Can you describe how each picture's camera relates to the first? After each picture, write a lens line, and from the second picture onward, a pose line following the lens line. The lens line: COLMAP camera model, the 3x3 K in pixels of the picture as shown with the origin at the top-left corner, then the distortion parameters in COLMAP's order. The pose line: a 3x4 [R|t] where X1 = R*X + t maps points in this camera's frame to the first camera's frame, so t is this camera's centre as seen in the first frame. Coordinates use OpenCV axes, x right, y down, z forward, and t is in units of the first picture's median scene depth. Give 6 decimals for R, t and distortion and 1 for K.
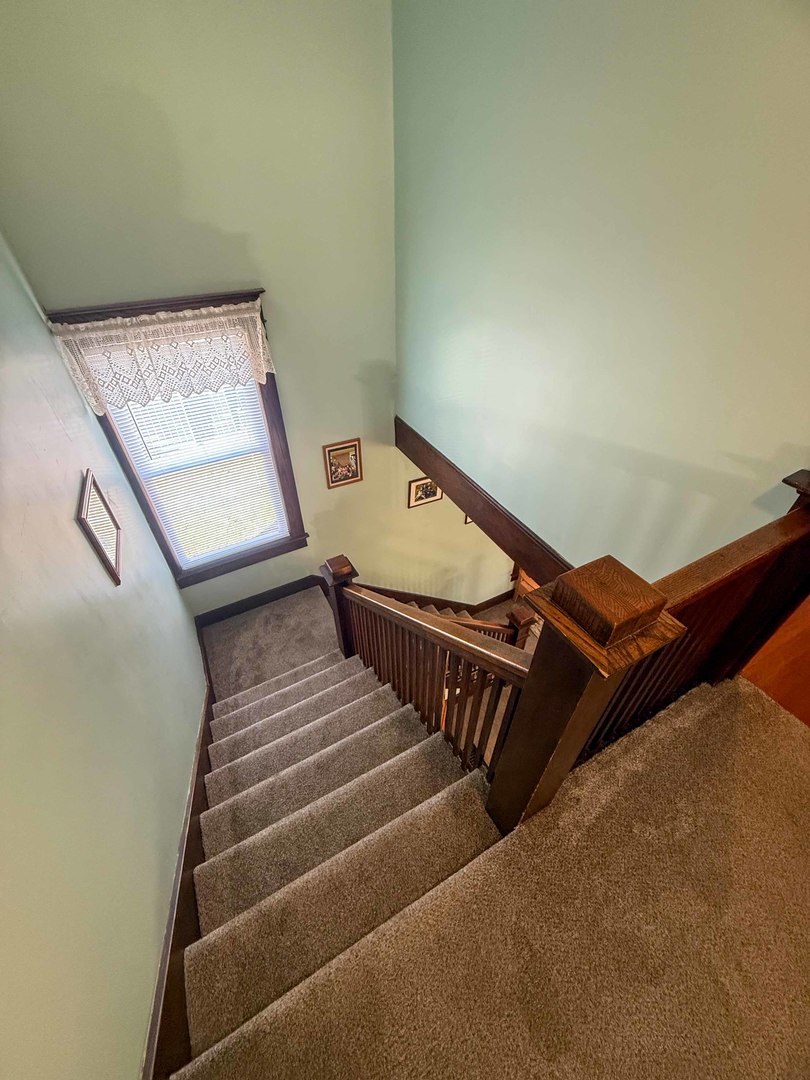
lens RADIAL K [[428.9, 0, 404.0], [0, 428.9, 542.3], [0, 0, 1]] dist [0.000921, -0.001051]
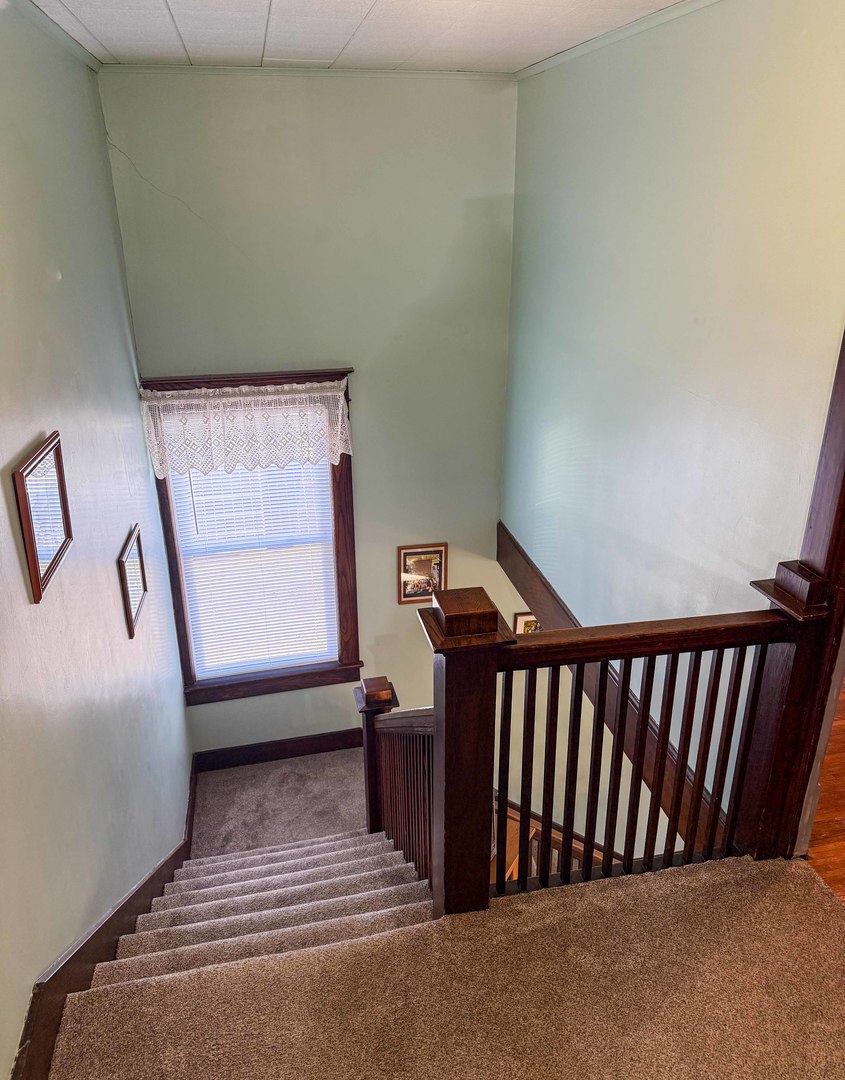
lens RADIAL K [[813.0, 0, 427.8], [0, 813.0, 534.7], [0, 0, 1]] dist [0.083700, -0.009623]
pose [[0.959826, 0.105853, -0.259863, 0.316417], [-0.178960, 0.944240, -0.276378, 0.199507], [0.216118, 0.311780, 0.925249, -0.471080]]
